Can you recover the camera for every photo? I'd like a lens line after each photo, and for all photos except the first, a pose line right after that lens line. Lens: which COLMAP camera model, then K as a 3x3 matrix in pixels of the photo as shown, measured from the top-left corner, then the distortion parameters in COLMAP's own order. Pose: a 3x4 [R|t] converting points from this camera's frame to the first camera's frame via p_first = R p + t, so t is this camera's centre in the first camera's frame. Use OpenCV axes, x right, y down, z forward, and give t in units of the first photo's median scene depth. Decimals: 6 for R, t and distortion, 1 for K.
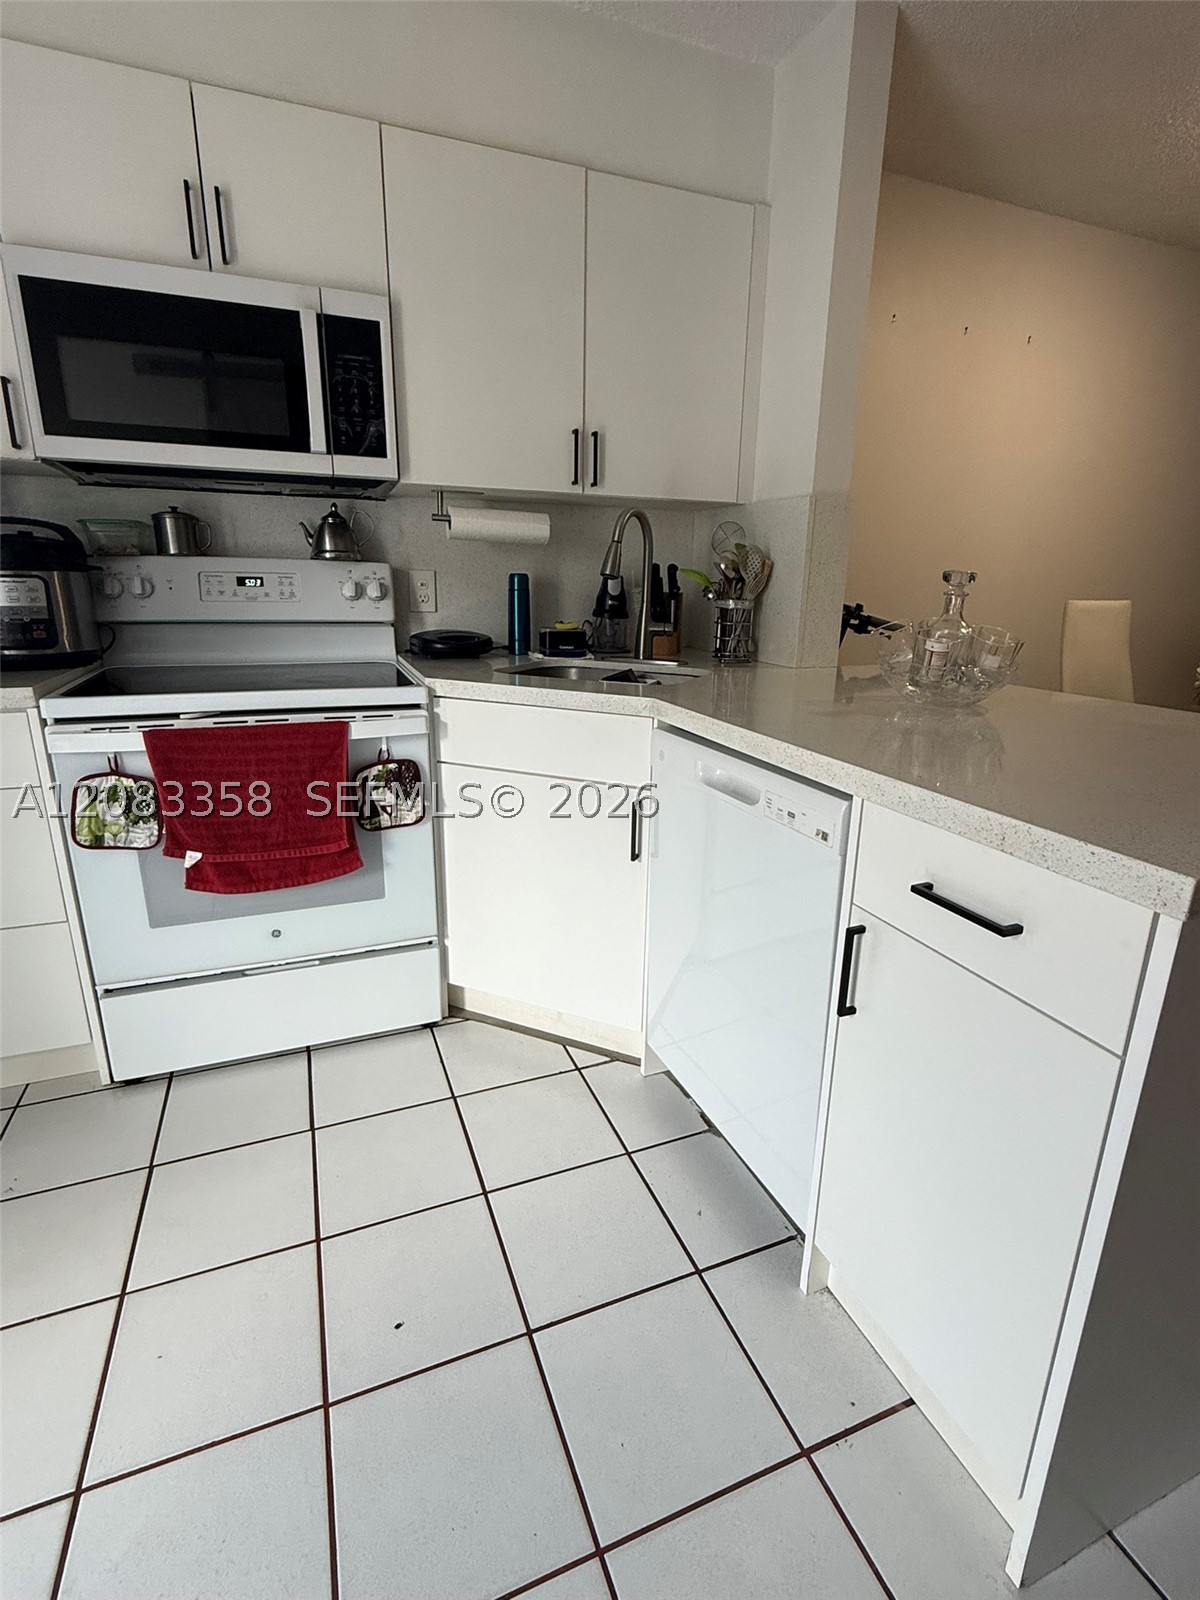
lens RADIAL K [[757.6, 0, 600.9], [0, 757.6, 797.5], [0, 0, 1]] dist [0.000478, 0.000083]
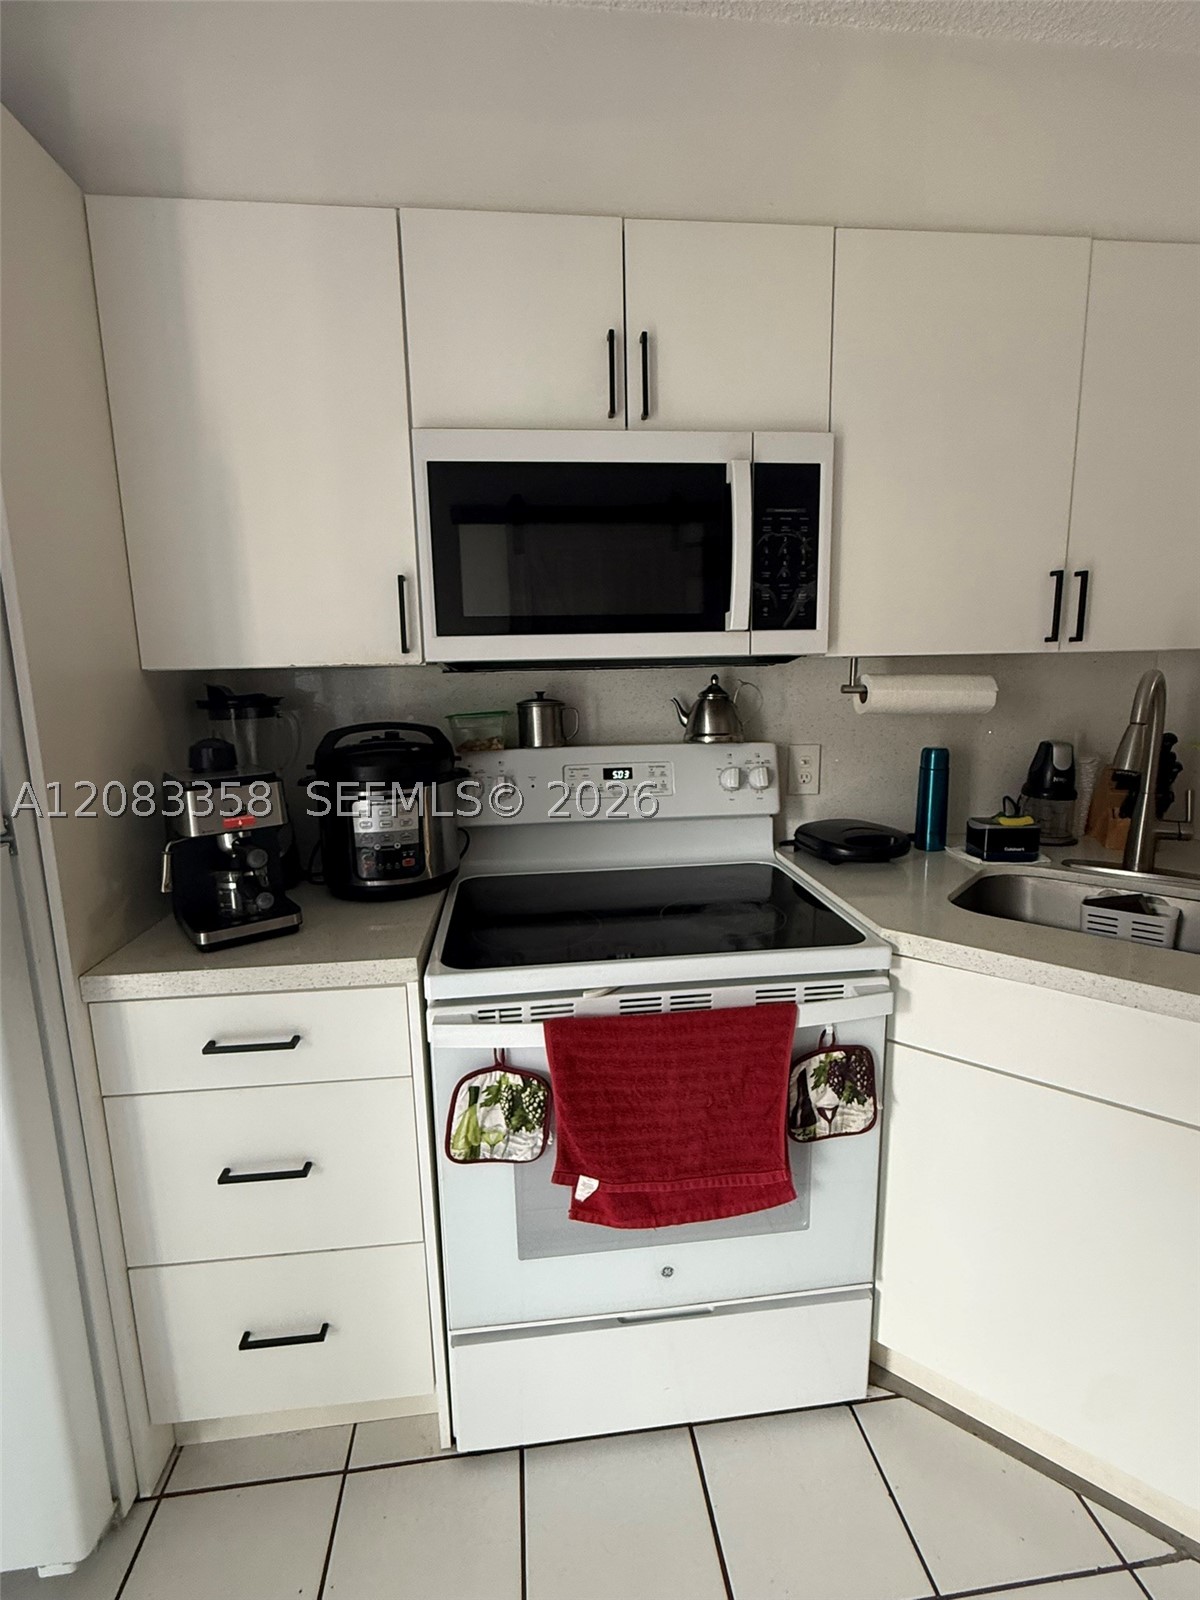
lens RADIAL K [[757.6, 0, 602.6], [0, 757.6, 796.9], [0, 0, 1]] dist [0.000478, 0.000083]
pose [[0.966338, 0.006929, -0.257184, -0.304883], [-0.034755, 0.993990, -0.103809, -0.198846], [0.254919, 0.109253, 0.960771, 0.231956]]
